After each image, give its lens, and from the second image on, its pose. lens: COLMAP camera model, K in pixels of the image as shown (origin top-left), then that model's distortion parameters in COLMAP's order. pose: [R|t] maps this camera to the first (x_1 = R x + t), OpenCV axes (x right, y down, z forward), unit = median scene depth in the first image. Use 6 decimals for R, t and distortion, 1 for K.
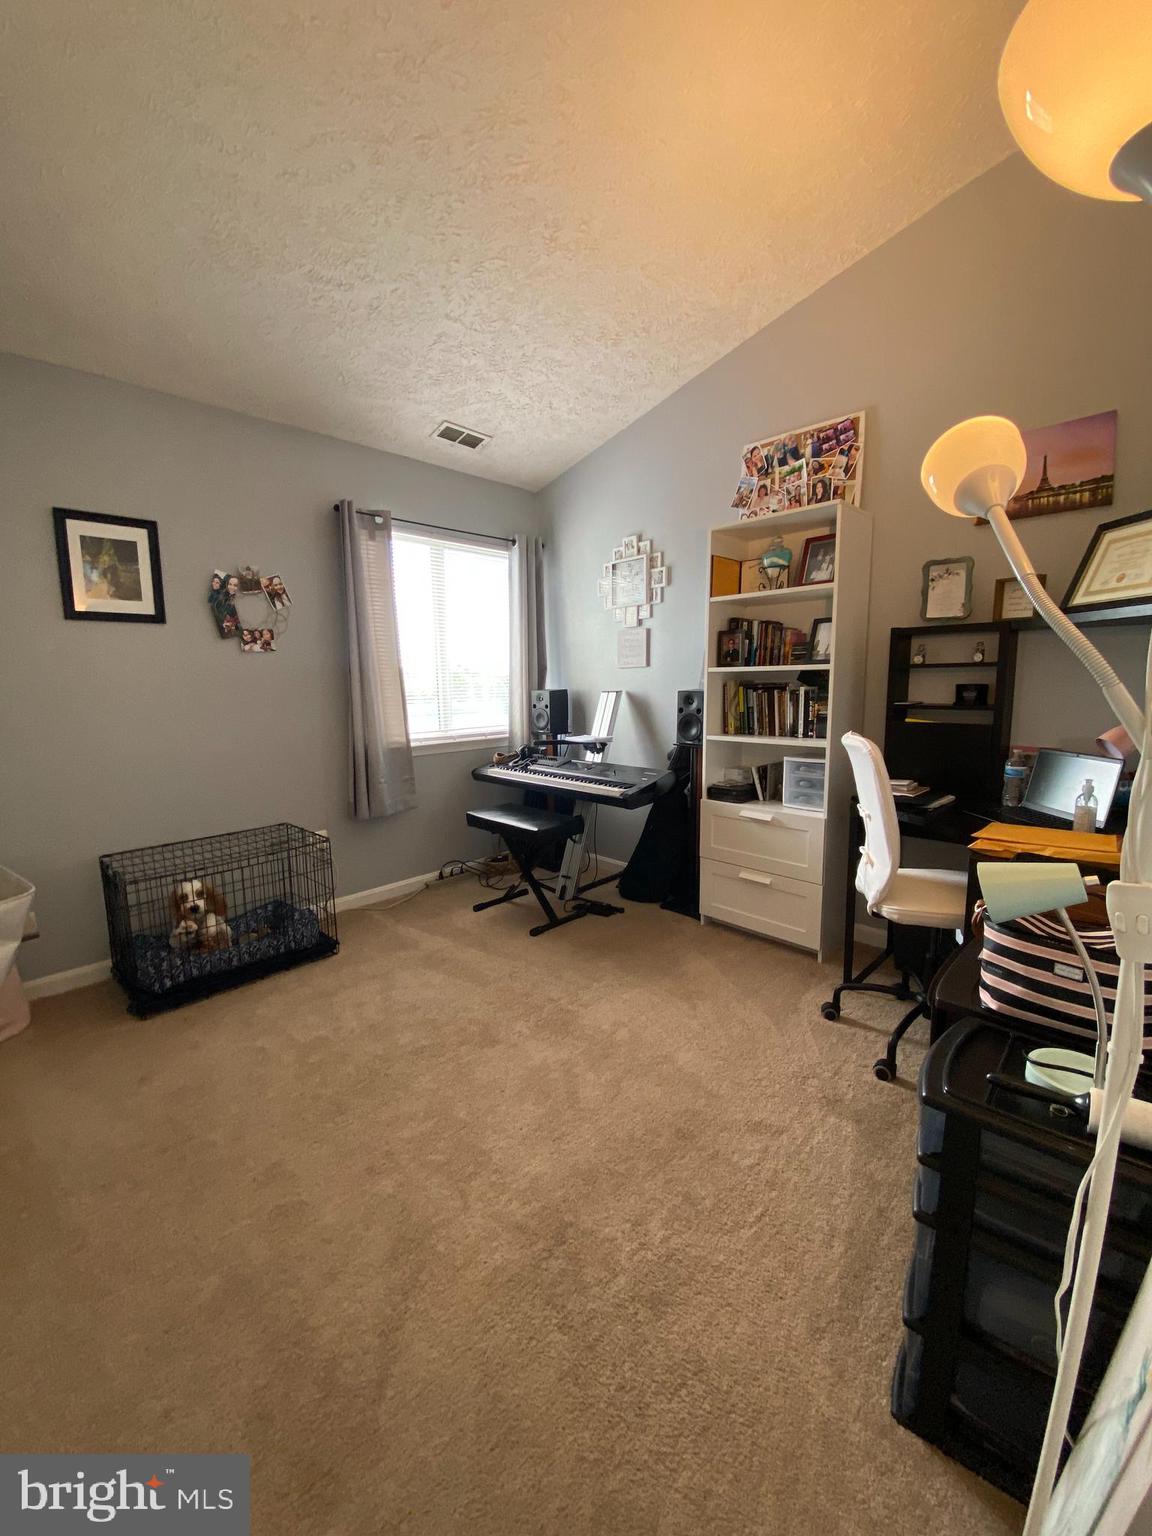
lens RADIAL K [[605.4, 0, 581.5], [0, 605.4, 781.2], [0, 0, 1]] dist [-0.001163, -0.015350]
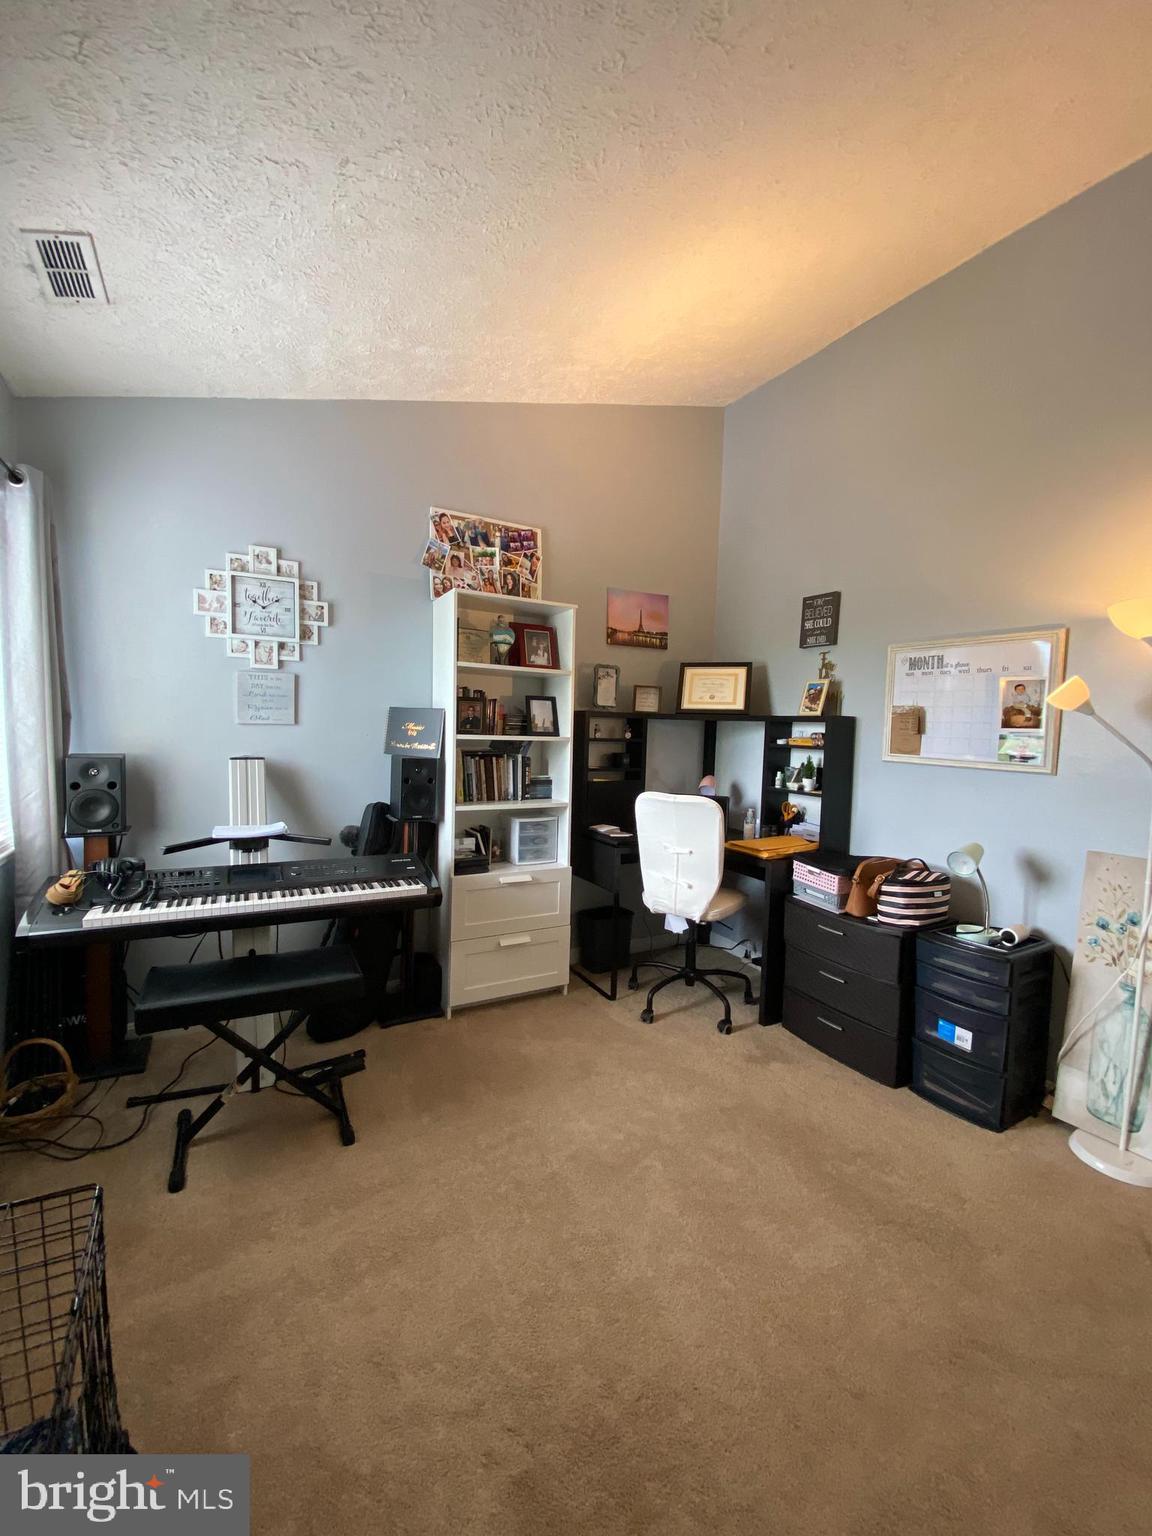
lens RADIAL K [[622.9, 0, 571.2], [0, 622.9, 763.8], [0, 0, 1]] dist [0.015660, -0.016919]
pose [[0.280965, -0.039610, 0.958900, -0.683081], [0.118511, 0.992933, 0.006291, -0.132879], [-0.952373, 0.111873, 0.283674, 0.580281]]
